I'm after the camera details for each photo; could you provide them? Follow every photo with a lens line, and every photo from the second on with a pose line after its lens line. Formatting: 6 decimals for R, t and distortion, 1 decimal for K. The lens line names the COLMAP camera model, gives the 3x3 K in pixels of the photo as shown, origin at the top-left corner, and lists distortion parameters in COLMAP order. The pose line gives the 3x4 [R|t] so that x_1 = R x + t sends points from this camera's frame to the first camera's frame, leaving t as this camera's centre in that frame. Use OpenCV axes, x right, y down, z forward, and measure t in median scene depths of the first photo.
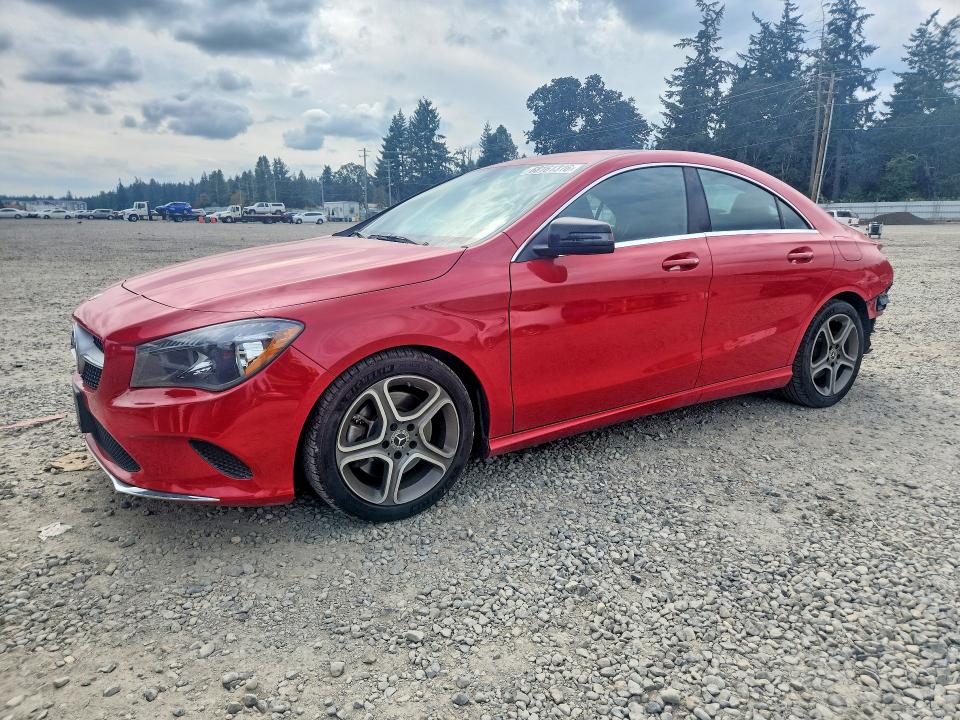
lens RADIAL K [[682.1, 0, 480.0], [0, 682.1, 360.0], [0, 0, 1]] dist [-0.037972, -0.000406]
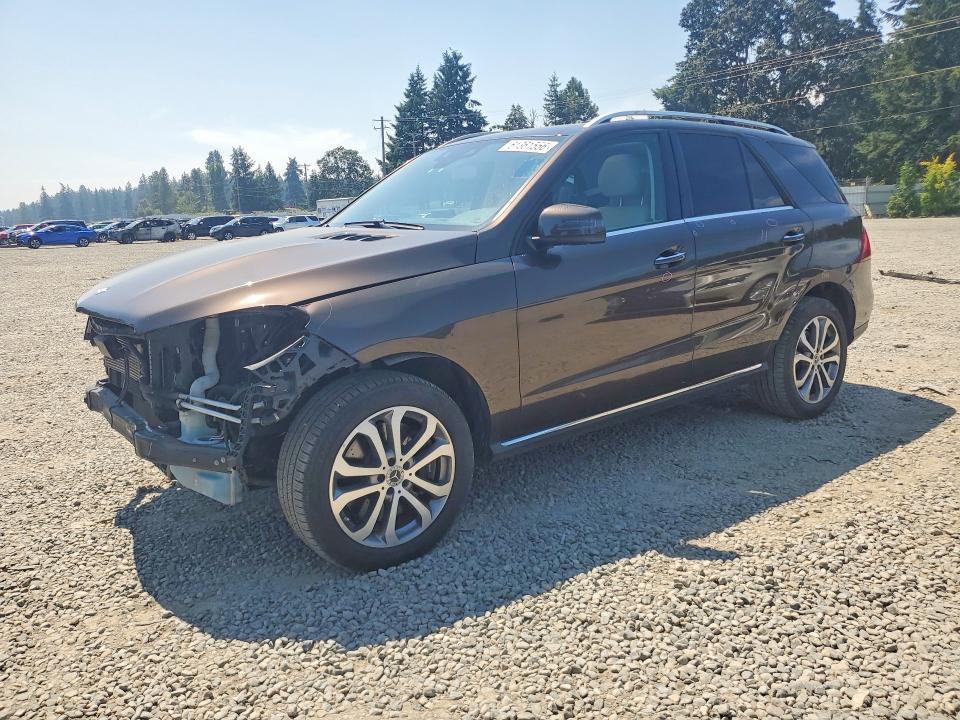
lens RADIAL K [[682.1, 0, 480.0], [0, 682.1, 360.0], [0, 0, 1]] dist [-0.037972, -0.000406]
pose [[0.996091, -0.058330, 0.066335, -0.080354], [0.057908, 0.998288, 0.008276, -0.037732], [-0.066704, -0.004403, 0.997763, 0.180145]]
